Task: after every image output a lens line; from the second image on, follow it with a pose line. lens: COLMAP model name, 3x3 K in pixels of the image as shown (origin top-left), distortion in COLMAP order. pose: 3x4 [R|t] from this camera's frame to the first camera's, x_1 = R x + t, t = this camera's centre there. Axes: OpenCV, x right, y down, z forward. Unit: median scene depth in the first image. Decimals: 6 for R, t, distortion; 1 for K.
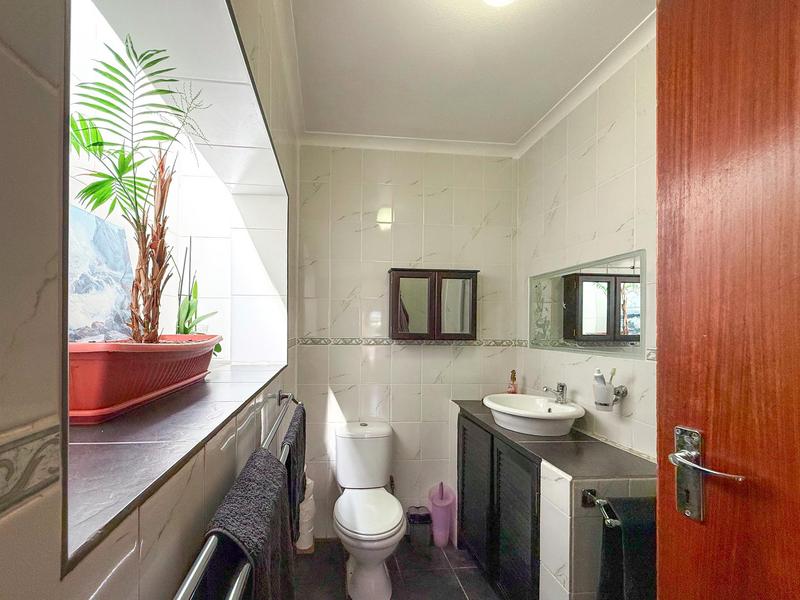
lens RADIAL K [[412.7, 0, 397.9], [0, 412.7, 317.8], [0, 0, 1]] dist [0.001203, 0.000079]
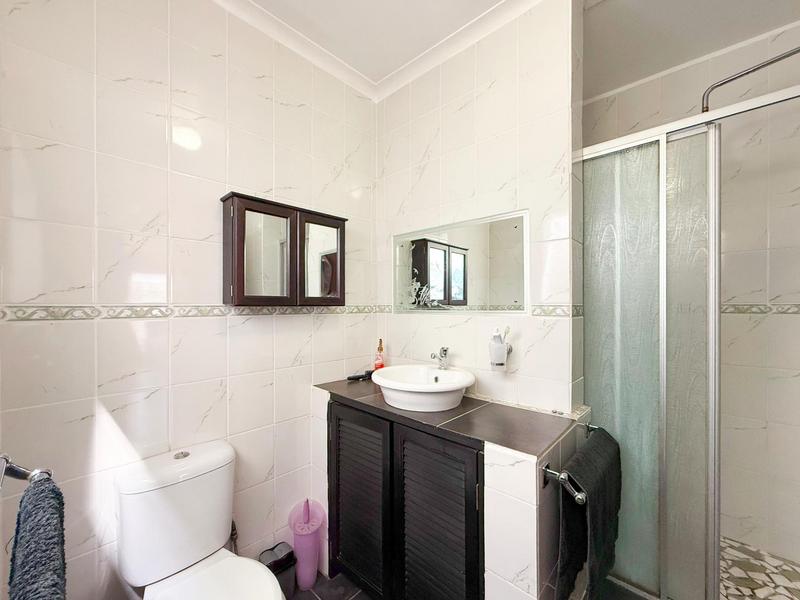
lens RADIAL K [[326.8, 0, 404.1], [0, 326.8, 302.8], [0, 0, 1]] dist [-0.000121, -0.000264]
pose [[0.768655, -0.013189, 0.639528, -0.130760], [0.012216, 0.999908, 0.005938, 0.046958], [-0.639547, 0.003249, 0.768745, 0.444992]]
